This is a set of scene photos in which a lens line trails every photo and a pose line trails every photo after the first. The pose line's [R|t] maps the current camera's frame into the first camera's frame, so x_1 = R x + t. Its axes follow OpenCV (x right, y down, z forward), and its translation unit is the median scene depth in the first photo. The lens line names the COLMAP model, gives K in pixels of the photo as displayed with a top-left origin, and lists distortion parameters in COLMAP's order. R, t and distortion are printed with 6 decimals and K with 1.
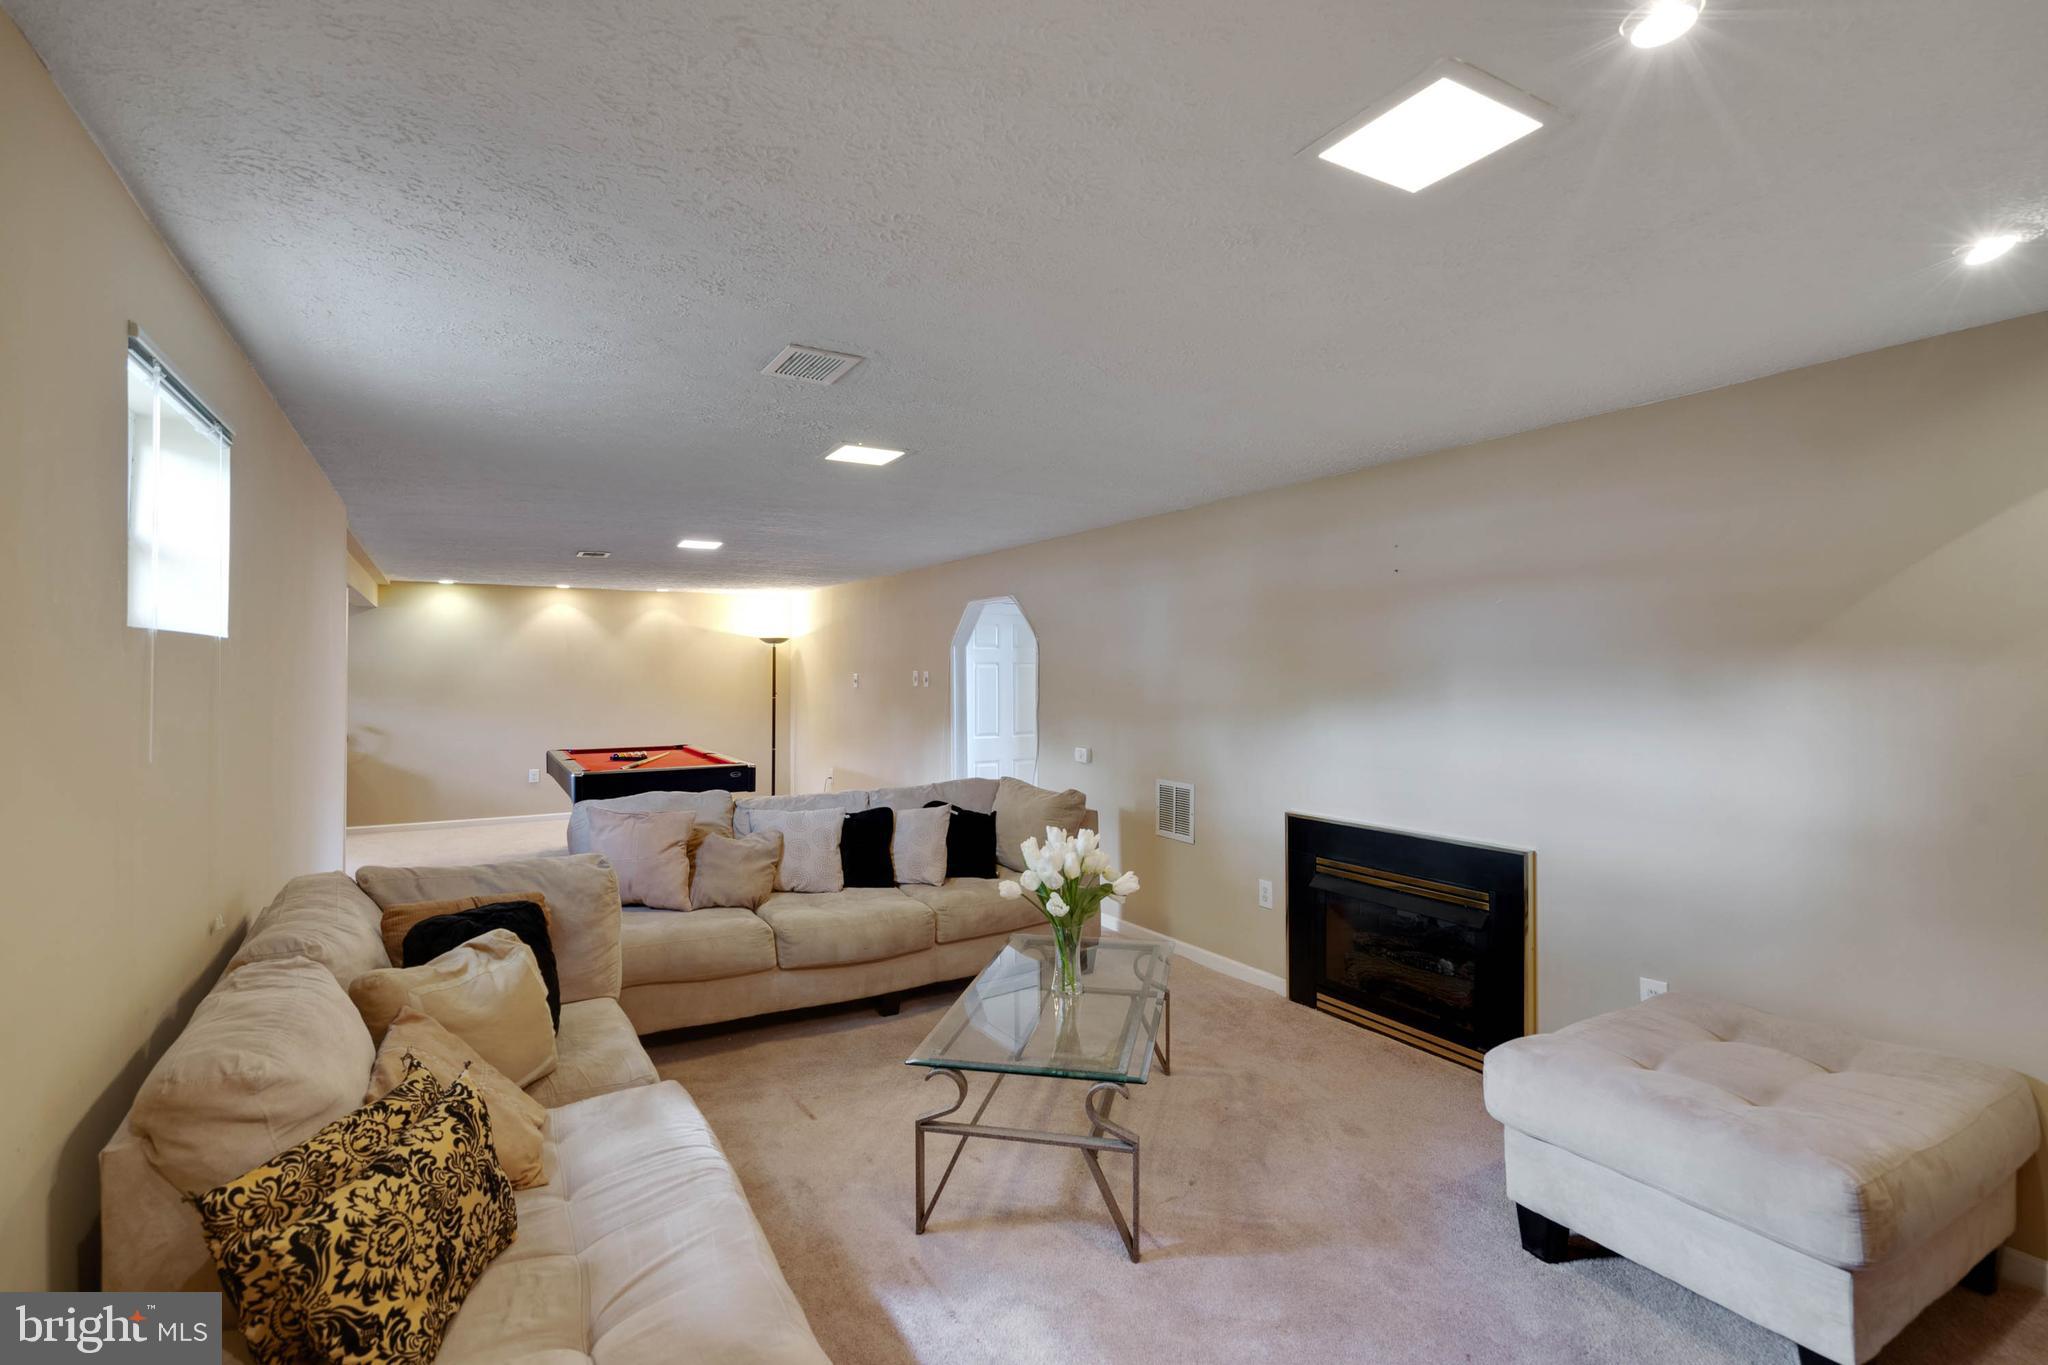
lens RADIAL K [[941.6, 0, 1026.9], [0, 941.6, 679.4], [0, 0, 1]] dist [-0.000031, -0.000146]
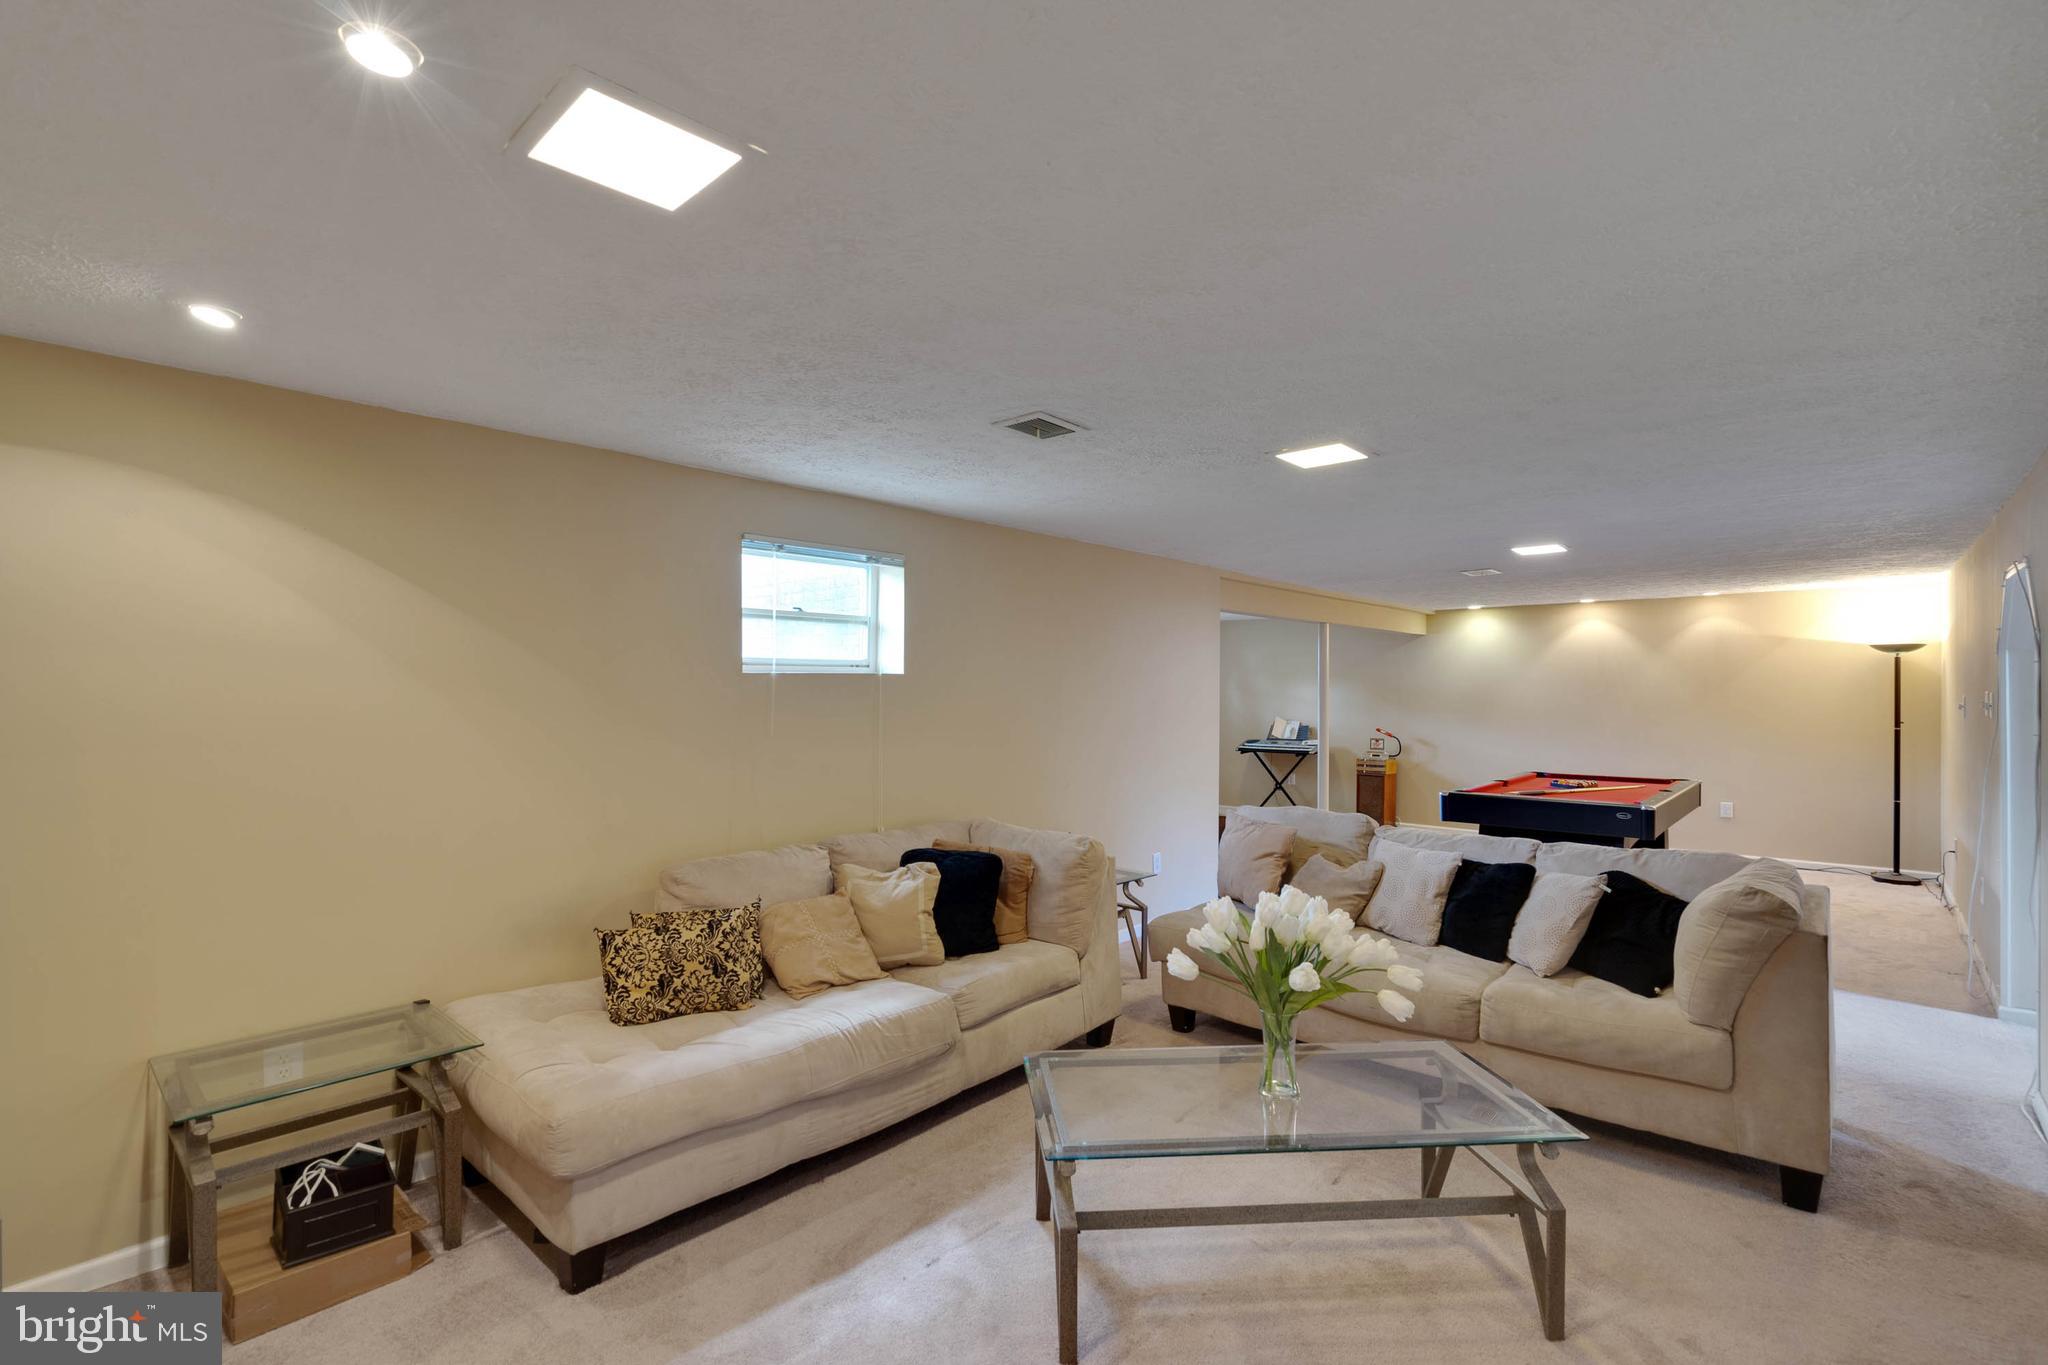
lens RADIAL K [[941.6, 0, 1019.0], [0, 941.6, 693.2], [0, 0, 1]] dist [-0.000031, -0.000146]
pose [[0.287660, 0.002705, -0.957729, 0.302344], [-0.007733, 0.999970, 0.000502, -0.003086], [0.957701, 0.007262, 0.287673, 0.224057]]
